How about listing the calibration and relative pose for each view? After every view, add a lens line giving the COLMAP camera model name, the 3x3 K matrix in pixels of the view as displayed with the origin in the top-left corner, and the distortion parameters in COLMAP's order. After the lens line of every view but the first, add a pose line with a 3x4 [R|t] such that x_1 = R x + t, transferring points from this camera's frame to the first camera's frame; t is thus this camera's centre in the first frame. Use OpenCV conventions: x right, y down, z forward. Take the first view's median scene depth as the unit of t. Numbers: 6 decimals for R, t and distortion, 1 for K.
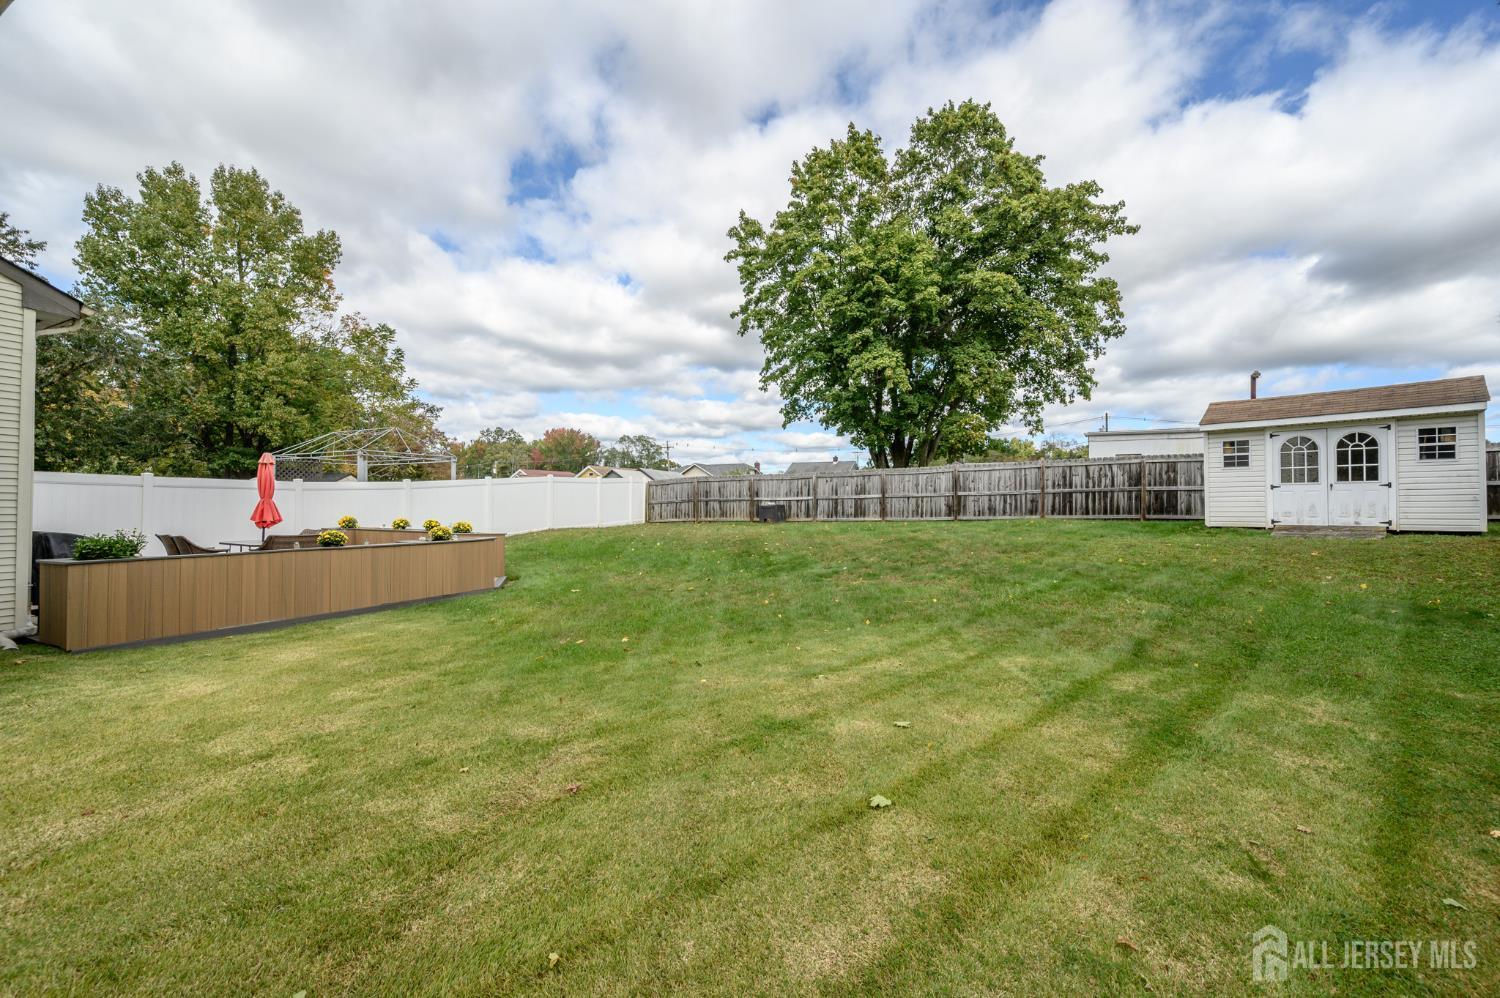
lens RADIAL K [[591.5, 0, 750.5], [0, 591.5, 493.7], [0, 0, 1]] dist [-0.000755, 0.000219]
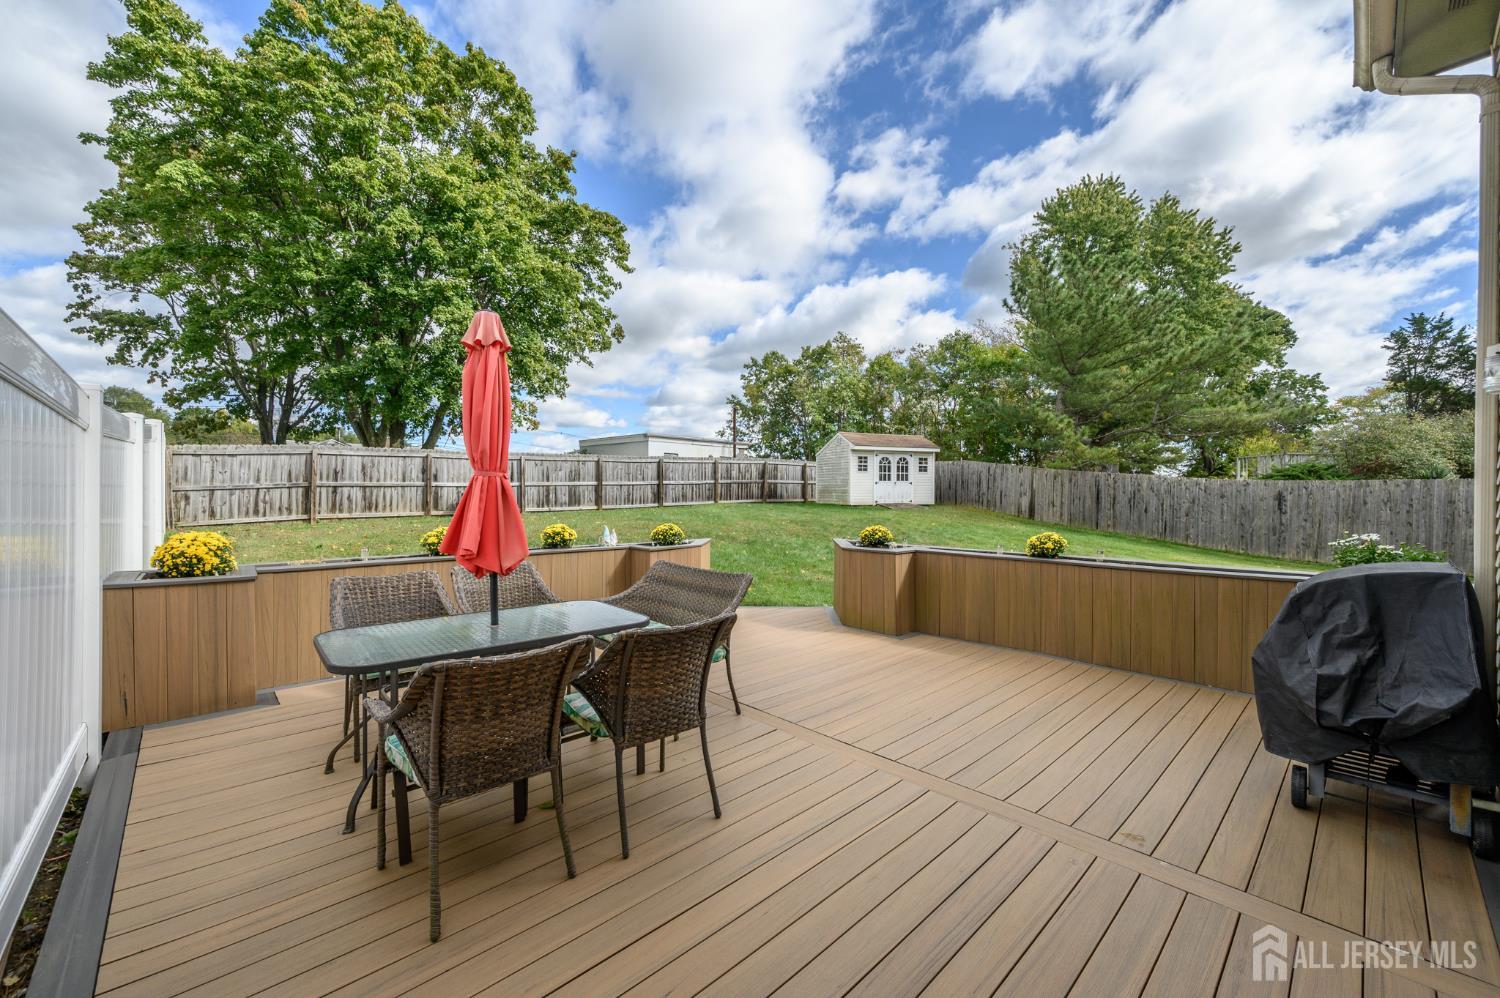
lens RADIAL K [[591.5, 0, 747.3], [0, 591.5, 502.3], [0, 0, 1]] dist [-0.000755, 0.000219]
pose [[0.344183, -0.016110, 0.938764, -0.540433], [-0.018476, 0.999543, 0.023927, 0.006915], [-0.938721, -0.025580, 0.343728, 0.404997]]
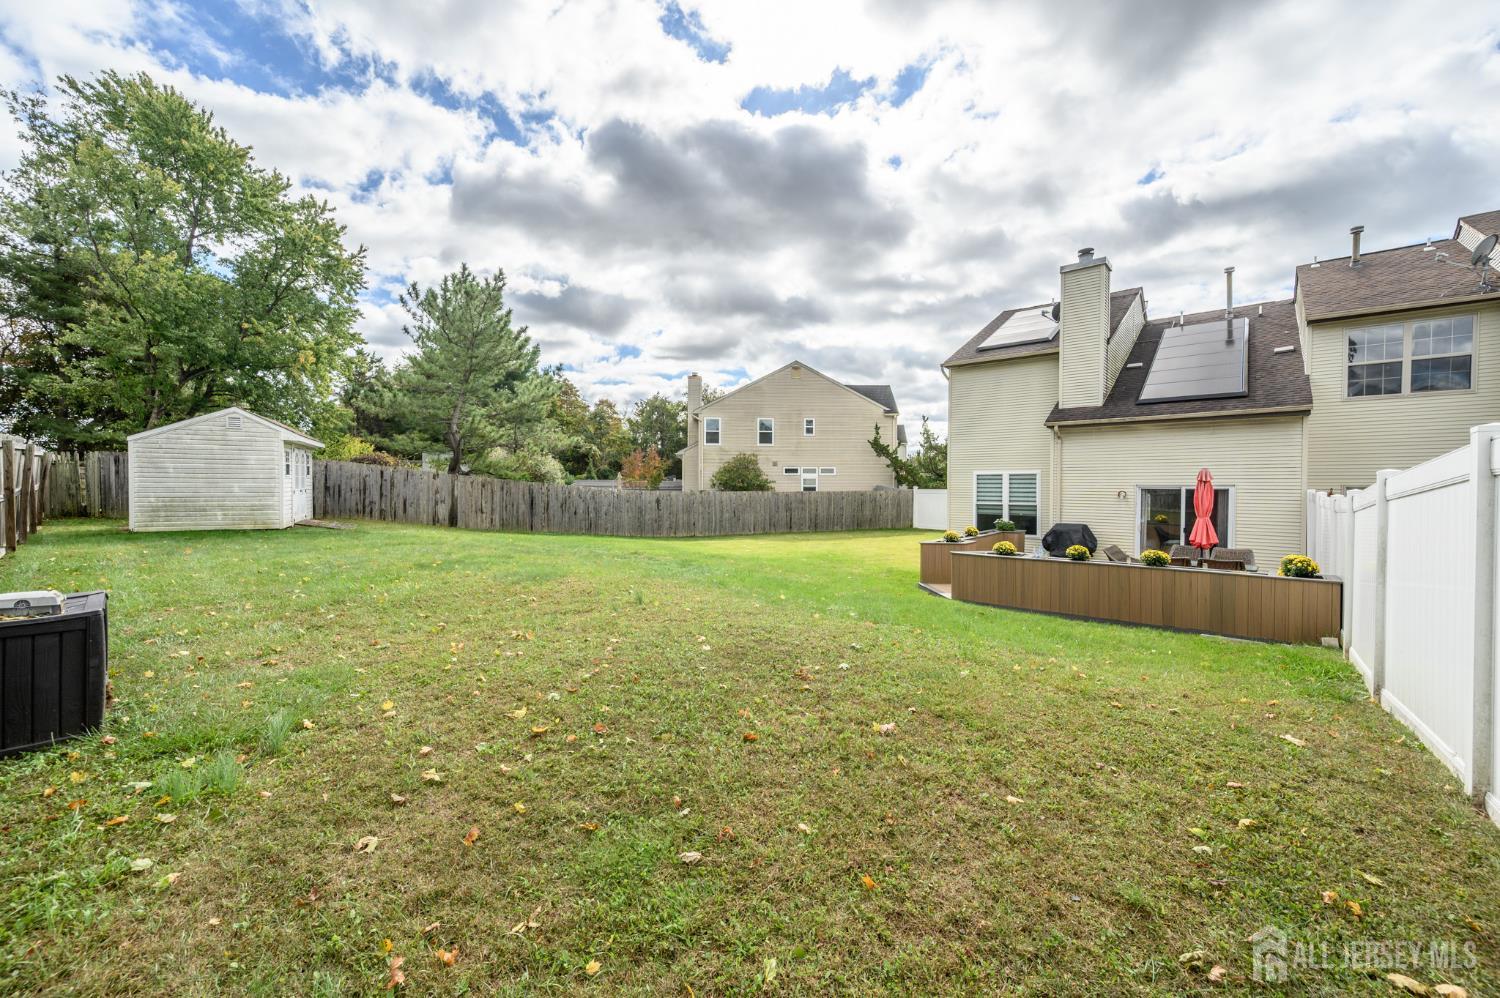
lens RADIAL K [[591.5, 0, 749.1], [0, 591.5, 495.1], [0, 0, 1]] dist [-0.000755, 0.000219]
pose [[-0.970711, -0.012526, 0.239924, -0.177755], [-0.011190, 0.999913, 0.006931, -0.013625], [-0.239990, 0.004043, -0.970767, 1.071945]]
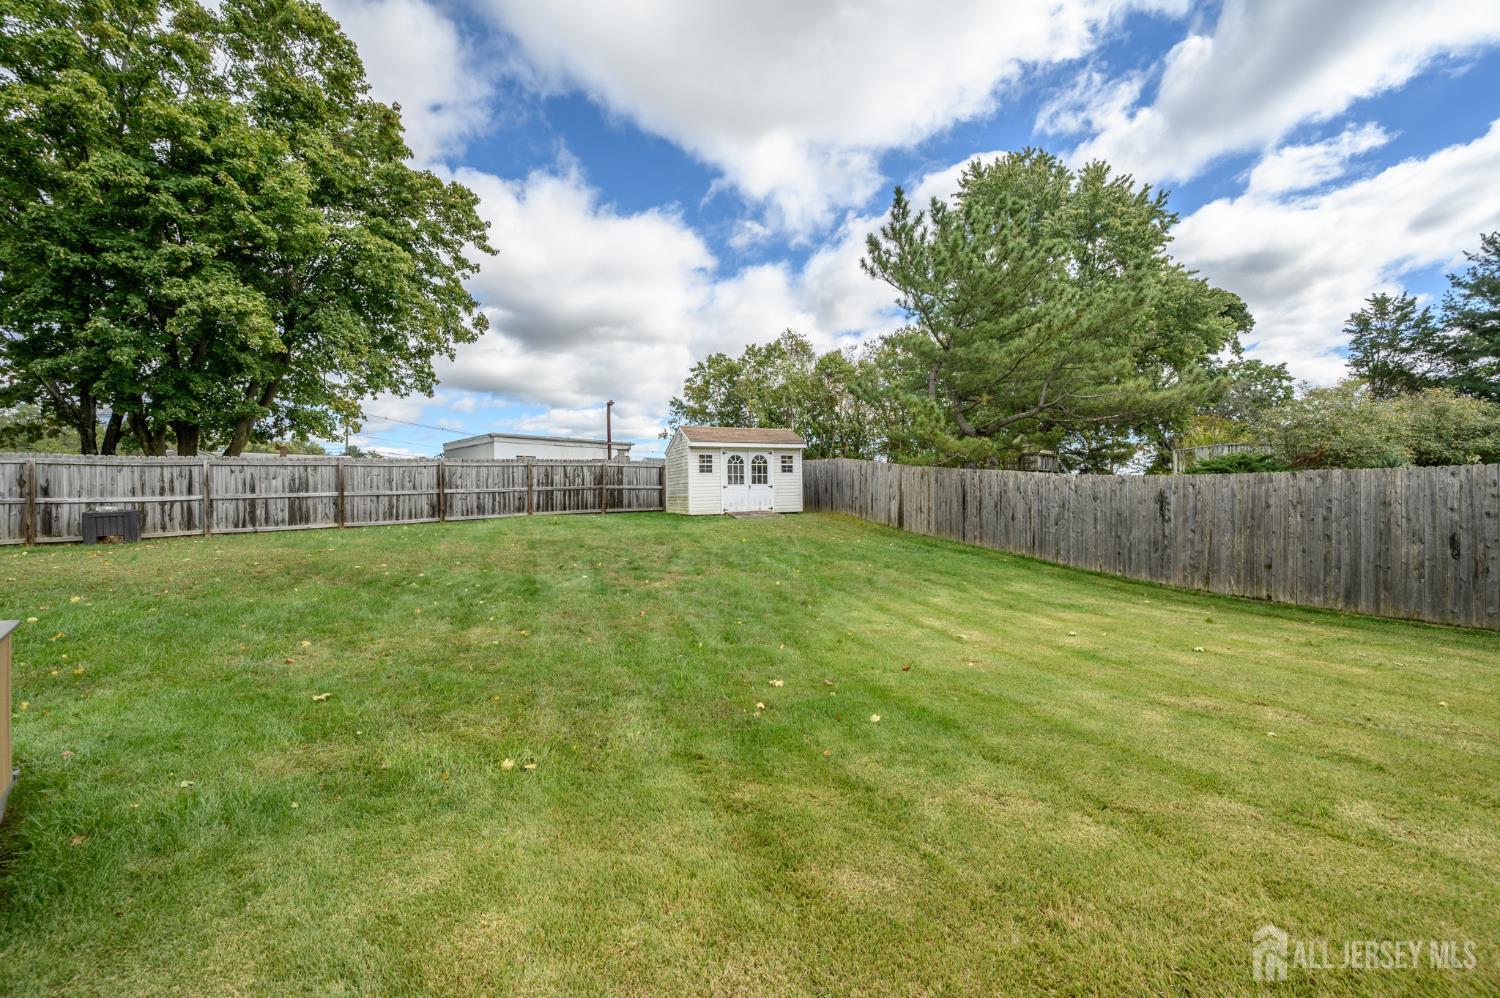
lens RADIAL K [[591.5, 0, 752.3], [0, 591.5, 497.8], [0, 0, 1]] dist [-0.000755, 0.000219]
pose [[0.325846, -0.007478, 0.945393, -0.284969], [-0.000625, 0.999967, 0.008125, 0.002099], [-0.945423, -0.003238, 0.325830, 0.240130]]
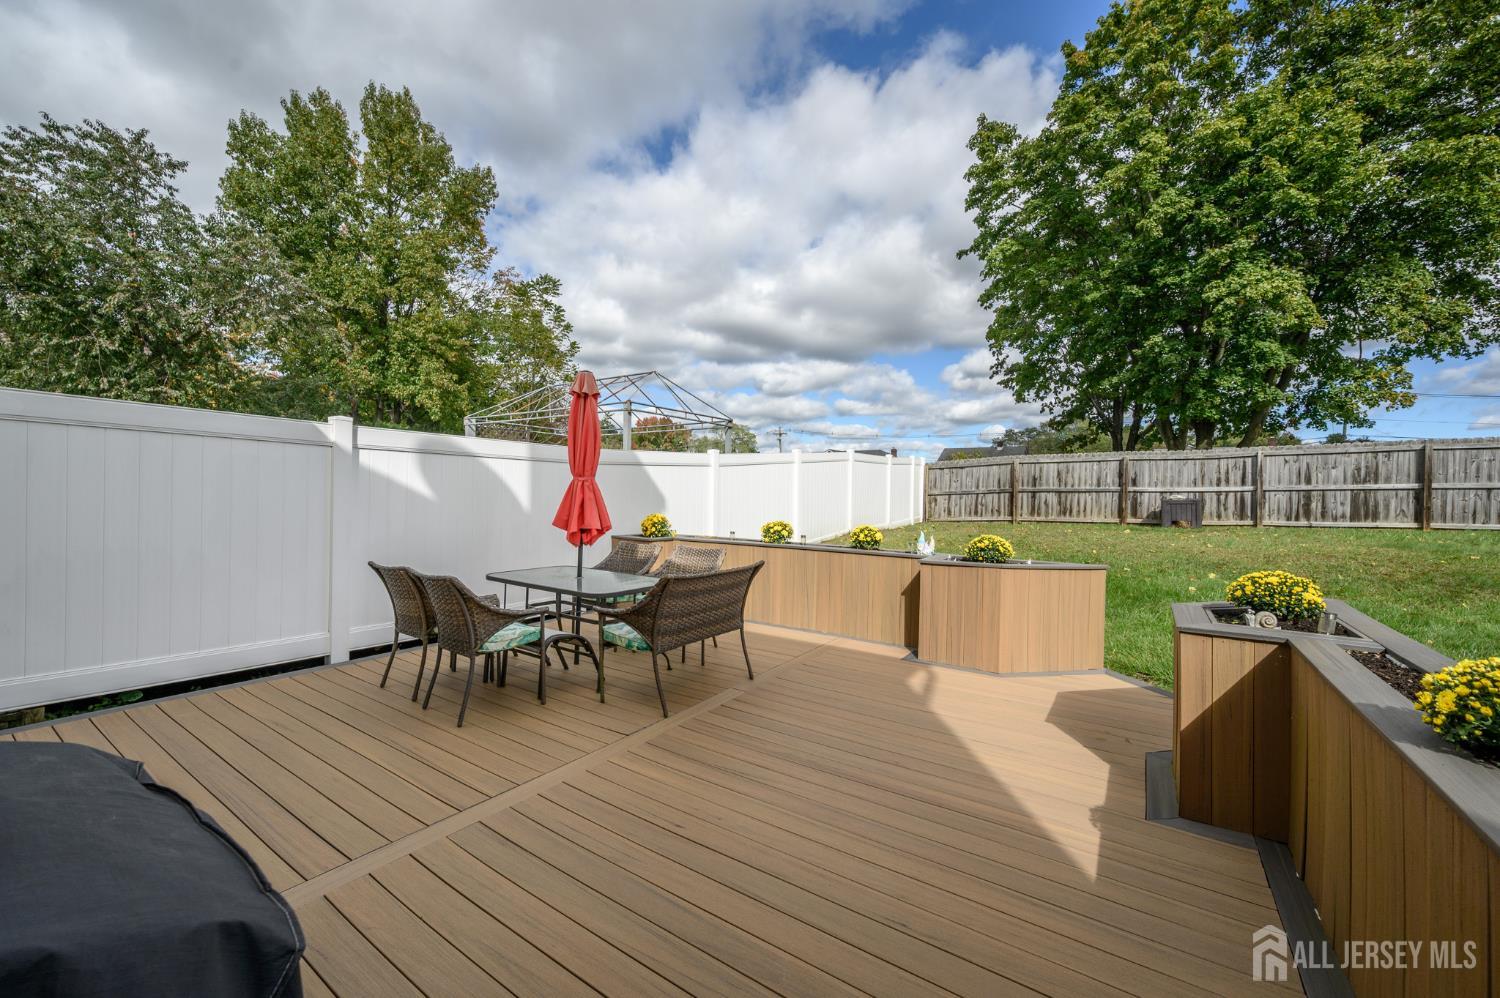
lens RADIAL K [[591.5, 0, 745.8], [0, 591.5, 499.2], [0, 0, 1]] dist [-0.000755, 0.000219]
pose [[0.990982, 0.010905, -0.133549, -0.331267], [-0.007543, 0.999642, 0.025656, 0.006565], [0.133781, -0.024417, 0.990710, 0.300963]]
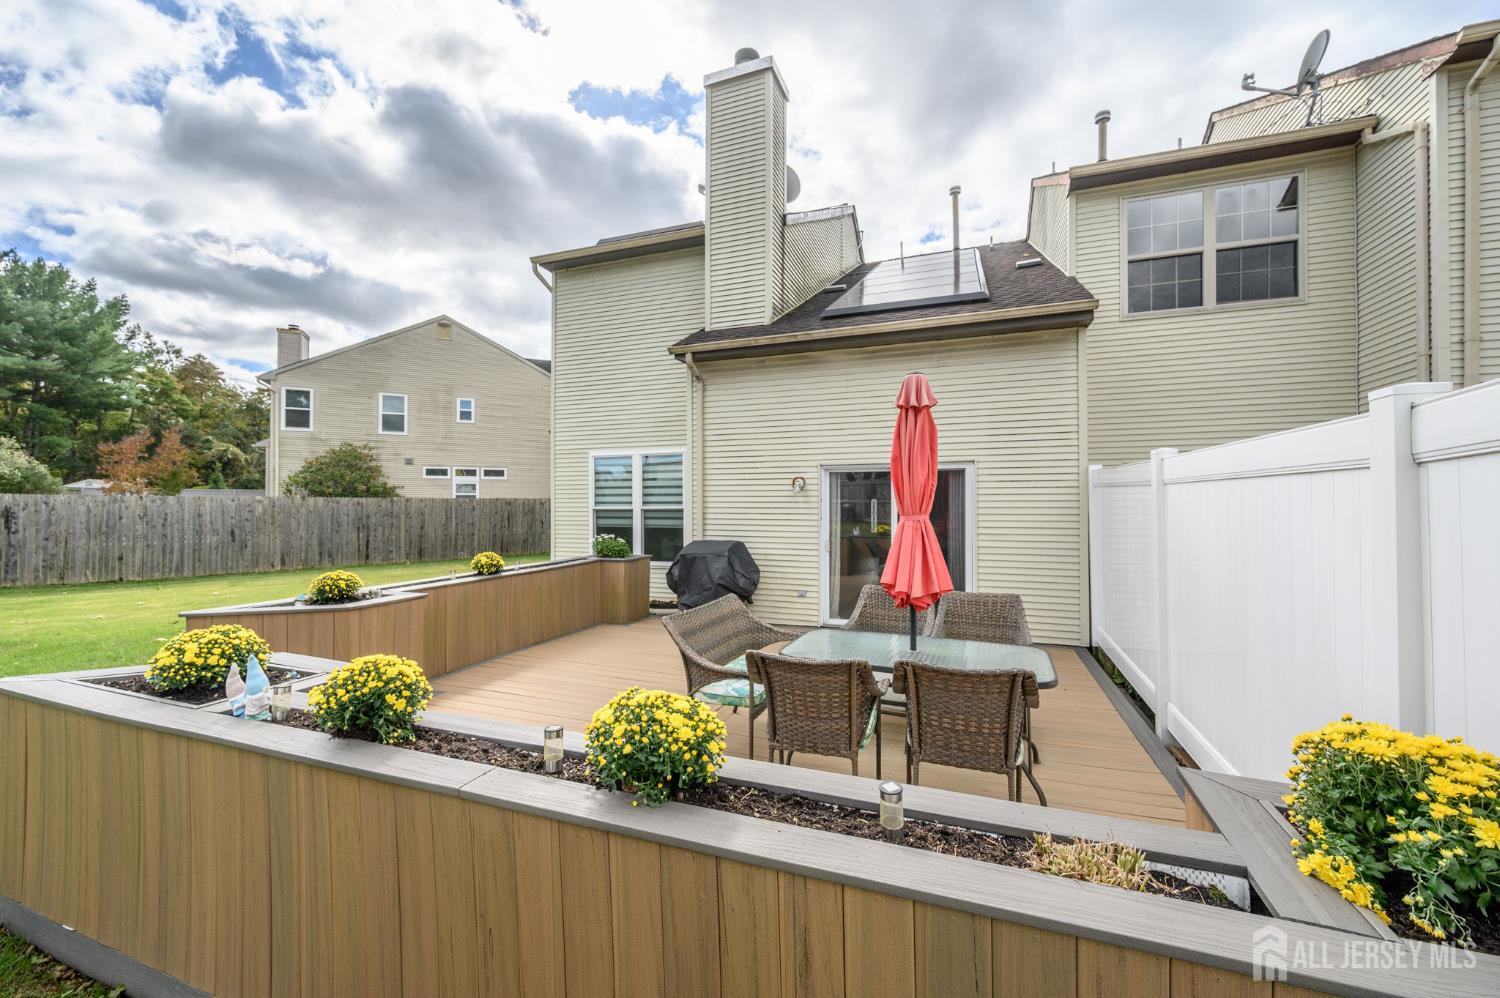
lens RADIAL K [[591.5, 0, 751.0], [0, 591.5, 498.7], [0, 0, 1]] dist [-0.000755, 0.000219]
pose [[-0.994362, -0.005370, -0.105902, -0.359042], [-0.002964, 0.999734, -0.022866, 0.002785], [0.105996, -0.022423, -0.994114, 0.675249]]
